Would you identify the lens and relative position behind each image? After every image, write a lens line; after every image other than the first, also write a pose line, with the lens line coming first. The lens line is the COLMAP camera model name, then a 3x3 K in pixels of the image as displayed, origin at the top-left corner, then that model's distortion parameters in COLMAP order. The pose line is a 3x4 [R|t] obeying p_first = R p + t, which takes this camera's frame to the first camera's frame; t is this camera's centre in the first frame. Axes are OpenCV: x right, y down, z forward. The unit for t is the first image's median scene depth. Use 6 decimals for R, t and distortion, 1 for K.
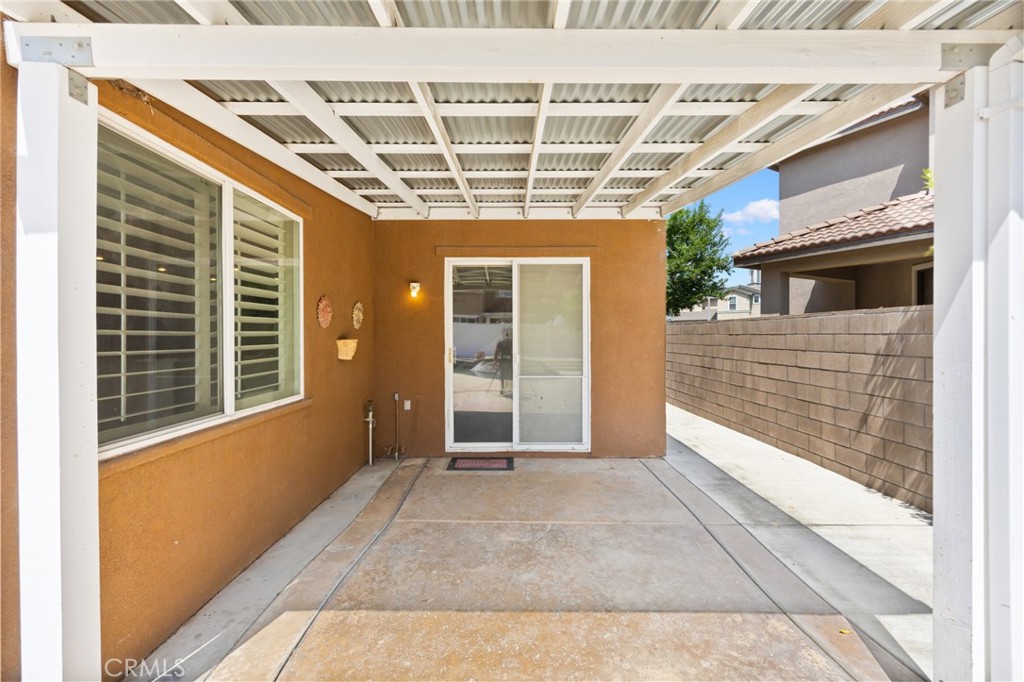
lens RADIAL K [[418.8, 0, 507.9], [0, 418.8, 339.1], [0, 0, 1]] dist [0.001729, -0.000526]
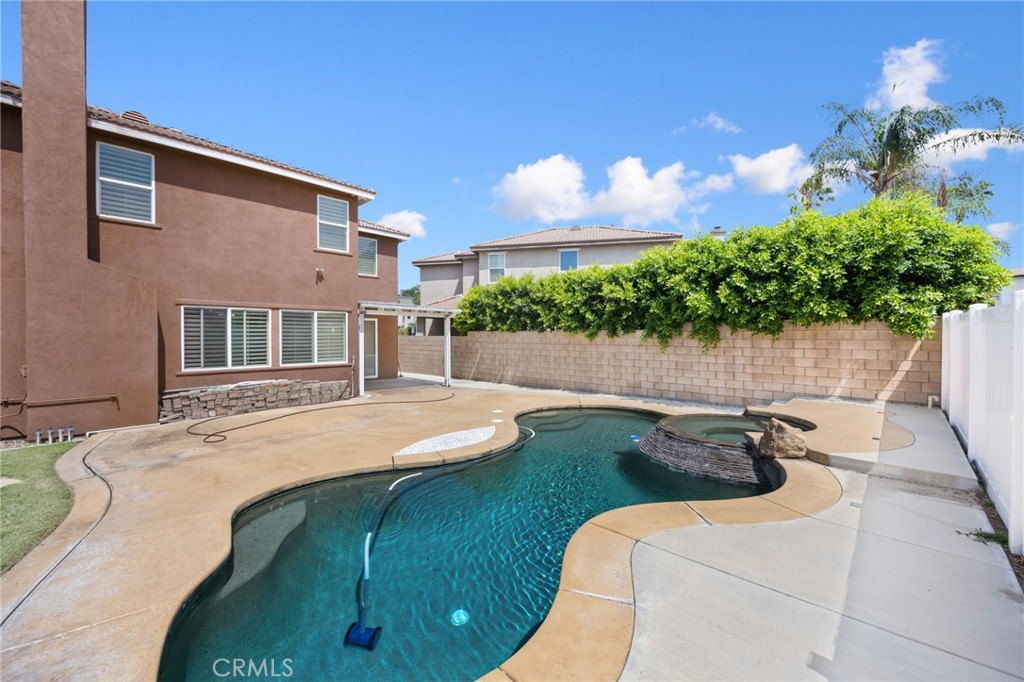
lens RADIAL K [[403.0, 0, 506.3], [0, 403.0, 338.7], [0, 0, 1]] dist [-0.004276, 0.000700]
pose [[0.689169, -0.005592, 0.724579, -1.379652], [0.004374, 0.999984, 0.003557, -0.043731], [-0.724588, 0.000717, 0.689182, -1.885833]]
